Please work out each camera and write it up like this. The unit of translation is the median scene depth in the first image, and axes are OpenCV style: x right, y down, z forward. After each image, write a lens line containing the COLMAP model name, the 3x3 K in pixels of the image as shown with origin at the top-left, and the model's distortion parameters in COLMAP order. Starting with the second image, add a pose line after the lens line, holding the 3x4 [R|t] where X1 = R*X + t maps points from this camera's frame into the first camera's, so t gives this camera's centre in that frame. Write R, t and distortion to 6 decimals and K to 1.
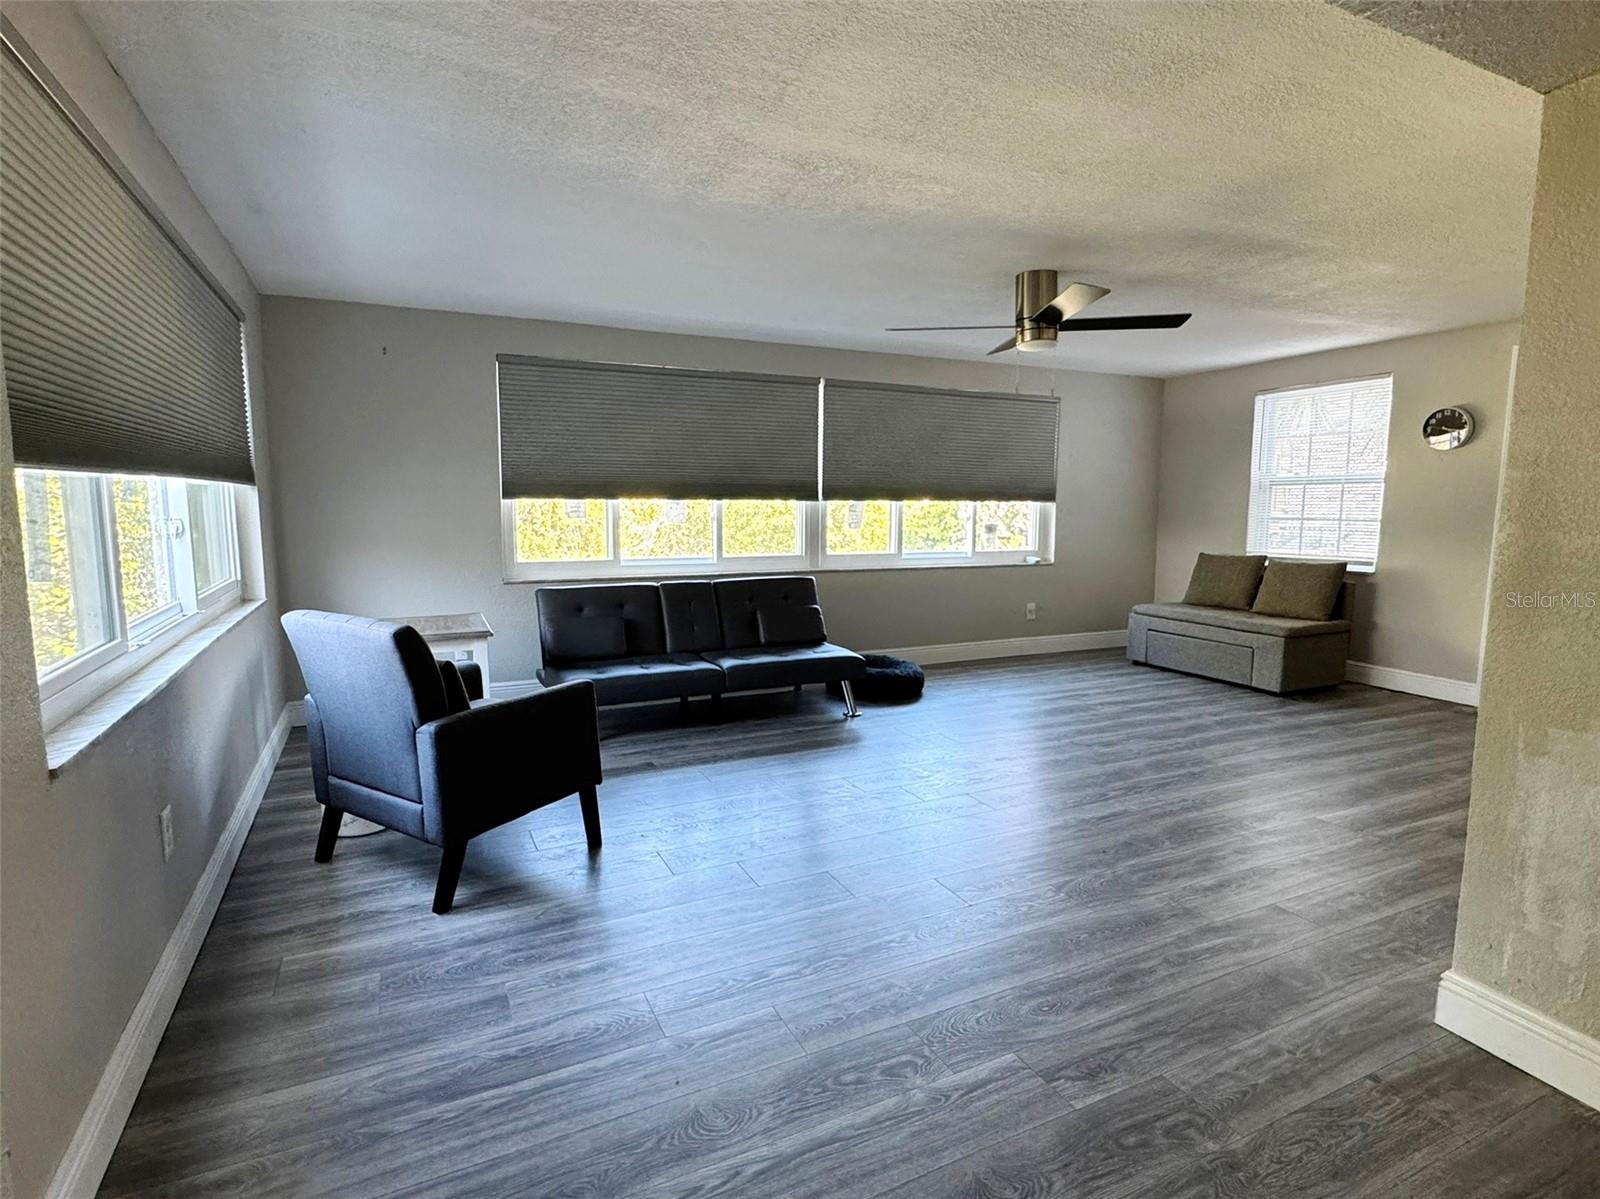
lens RADIAL K [[834.2, 0, 783.7], [0, 834.2, 608.1], [0, 0, 1]] dist [0.000600, 0.000500]
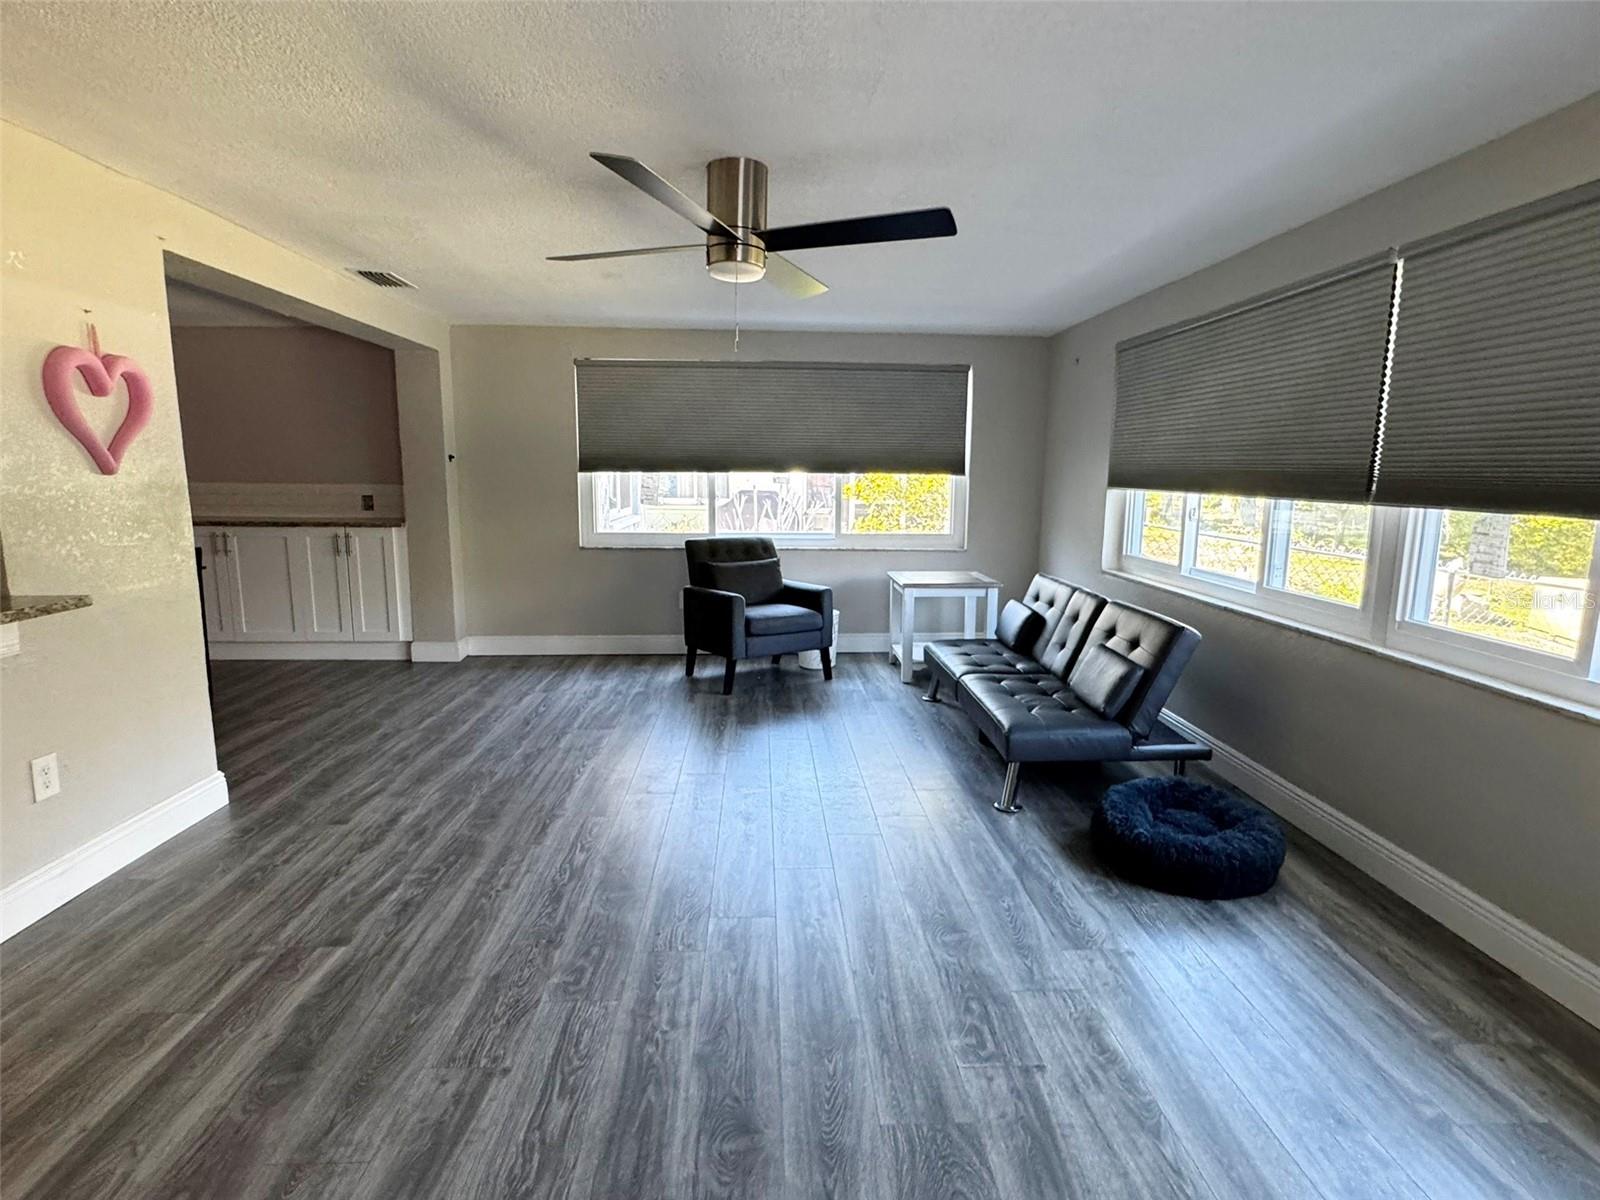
lens RADIAL K [[834.2, 0, 797.1], [0, 834.2, 597.4], [0, 0, 1]] dist [0.000600, 0.000500]
pose [[-0.384262, 0.131918, -0.913751, 0.651682], [-0.133010, 0.971503, 0.196190, -0.132570], [0.913592, 0.196927, -0.355766, 0.914871]]
